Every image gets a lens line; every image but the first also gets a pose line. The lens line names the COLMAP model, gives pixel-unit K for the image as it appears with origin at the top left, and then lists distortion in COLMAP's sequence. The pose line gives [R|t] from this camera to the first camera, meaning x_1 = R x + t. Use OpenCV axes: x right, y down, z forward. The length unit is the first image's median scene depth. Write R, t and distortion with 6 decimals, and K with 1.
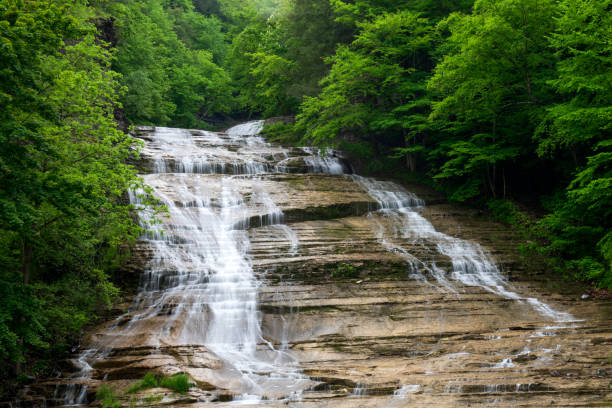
lens RADIAL K [[1221.5, 0, 306.0], [0, 1221.5, 204.0], [0, 0, 1]] dist [0.036847, -0.047935]
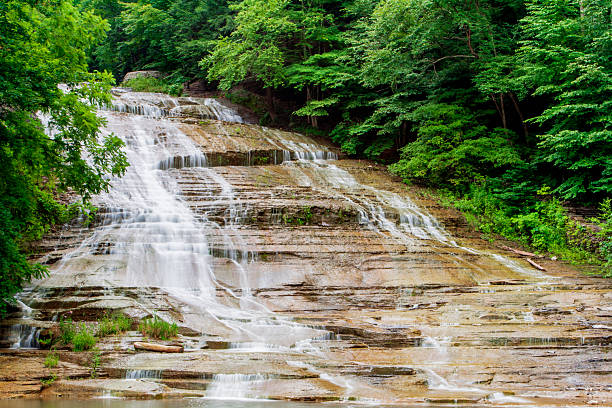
lens RADIAL K [[1221.5, 0, 306.0], [0, 1221.5, 204.0], [0, 0, 1]] dist [0.036847, -0.047935]
pose [[0.990589, 0.049395, 0.127643, -0.082171], [-0.052916, 0.998302, 0.024341, 0.024130], [-0.126224, -0.030866, 0.991521, 0.096273]]
